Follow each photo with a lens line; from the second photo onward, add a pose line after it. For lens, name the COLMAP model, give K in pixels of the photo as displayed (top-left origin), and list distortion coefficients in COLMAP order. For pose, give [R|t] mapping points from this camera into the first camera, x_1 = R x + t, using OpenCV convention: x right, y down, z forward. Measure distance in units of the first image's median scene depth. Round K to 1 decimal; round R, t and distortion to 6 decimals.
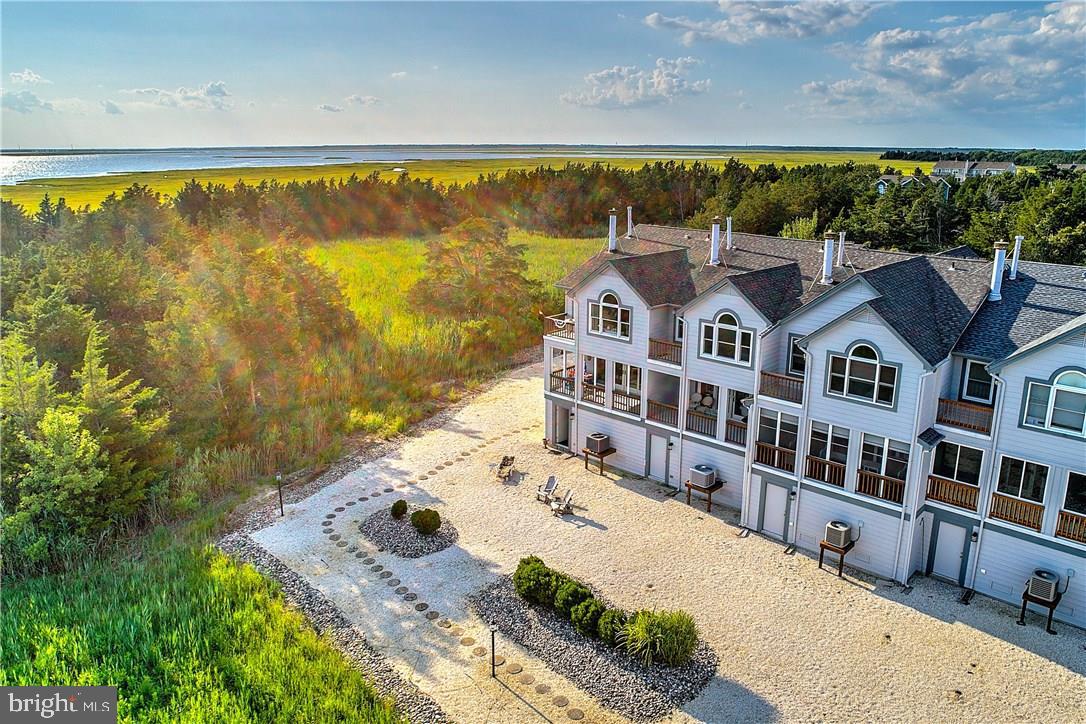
lens RADIAL K [[785.0, 0, 546.8], [0, 785.0, 354.8], [0, 0, 1]] dist [-0.083265, 0.049840]
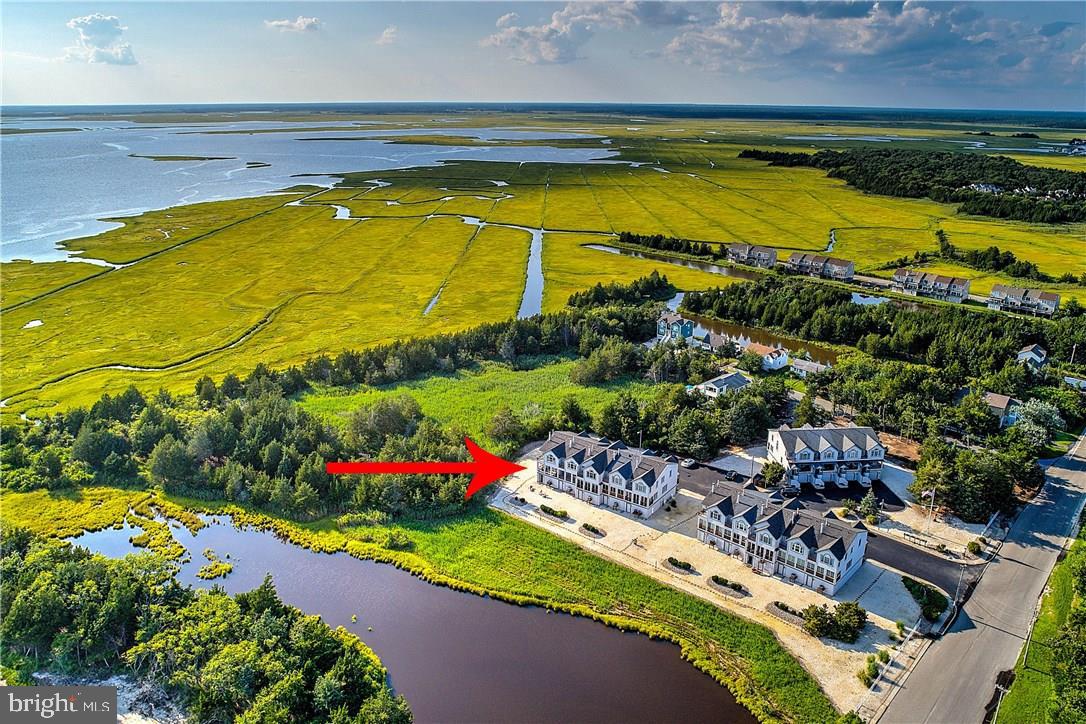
lens RADIAL K [[785.0, 0, 546.4], [0, 785.0, 368.2], [0, 0, 1]] dist [-0.083265, 0.049840]
pose [[0.990494, -0.040460, 0.131471, -0.697579], [0.030596, 0.996623, 0.076202, -1.198828], [-0.134110, -0.071456, 0.988387, -4.702517]]
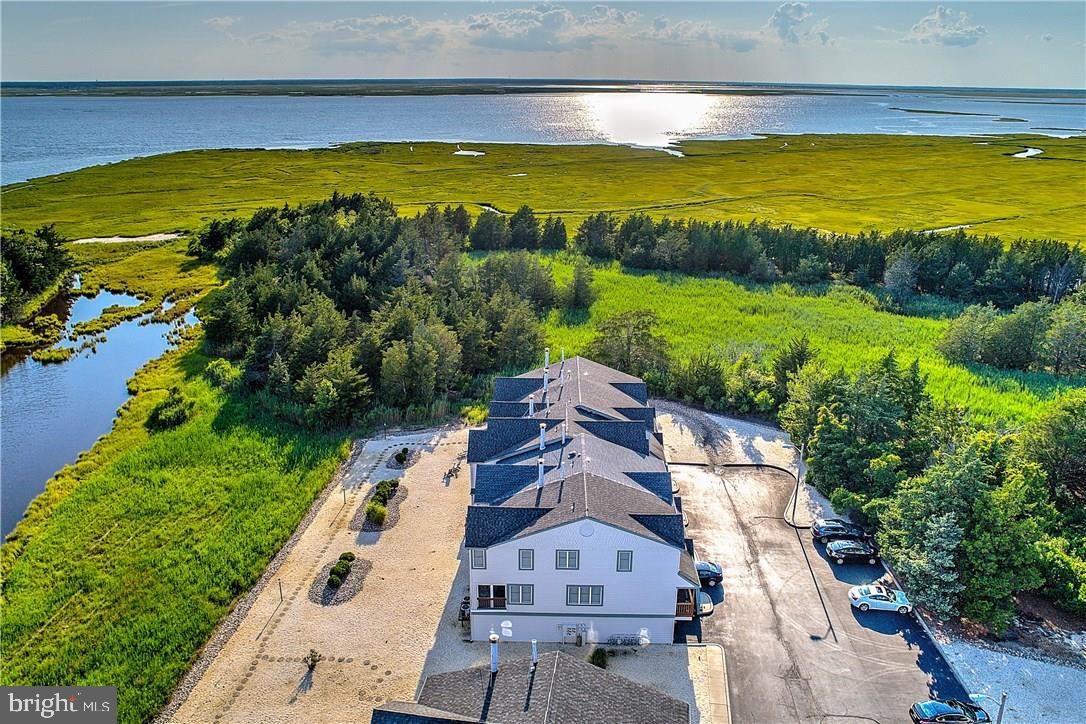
lens RADIAL K [[785.0, 0, 539.7], [0, 785.0, 361.0], [0, 0, 1]] dist [-0.083265, 0.049840]
pose [[0.666591, 0.254603, -0.700595, 1.853192], [-0.193963, 0.966730, 0.166769, -0.610767], [0.719746, 0.024723, 0.693797, -0.488566]]
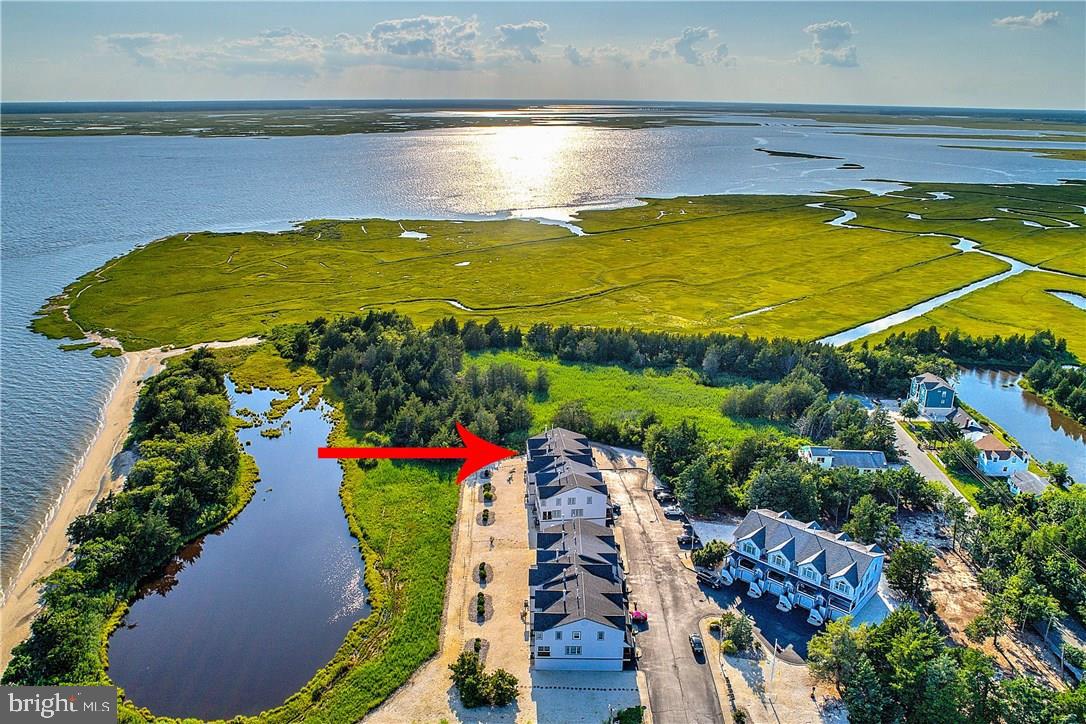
lens RADIAL K [[785.0, 0, 536.9], [0, 785.0, 370.8], [0, 0, 1]] dist [-0.083265, 0.049840]
pose [[0.758627, 0.216880, -0.614367, 3.706155], [-0.168988, 0.976198, 0.135943, -1.467516], [0.629228, 0.000690, 0.777221, -3.525956]]
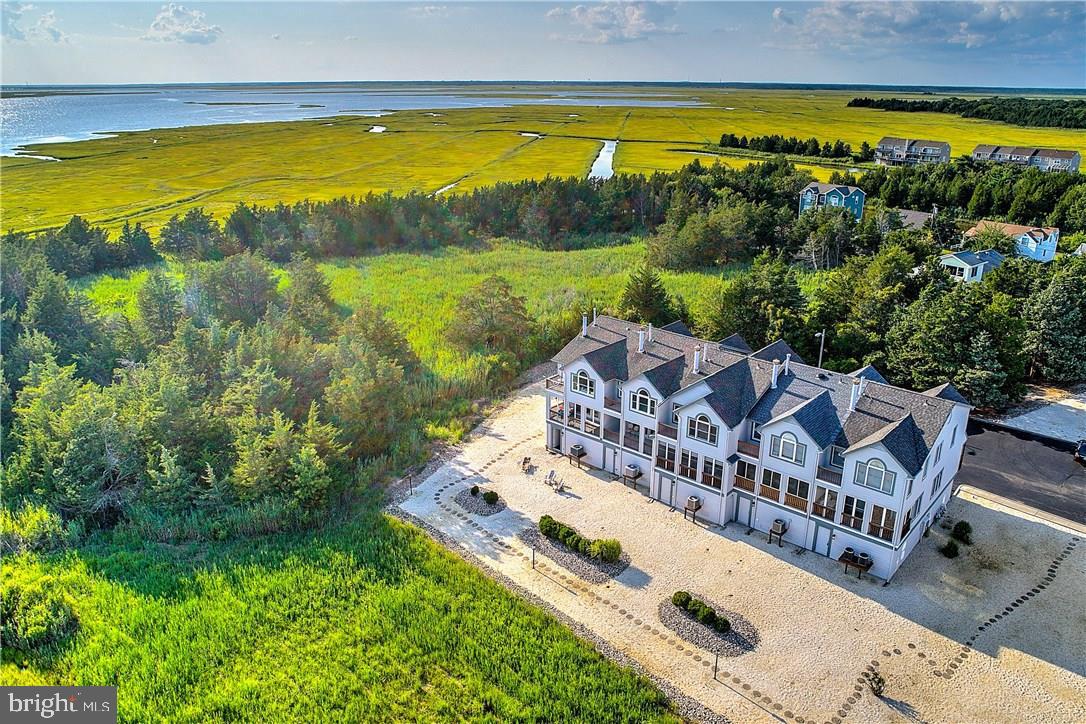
lens RADIAL K [[785.0, 0, 546.5], [0, 785.0, 358.5], [0, 0, 1]] dist [-0.083265, 0.049840]
pose [[0.999407, -0.009154, 0.033186, -0.074546], [0.006371, 0.996529, 0.083002, -0.294615], [-0.033831, -0.082742, 0.995997, -0.930869]]
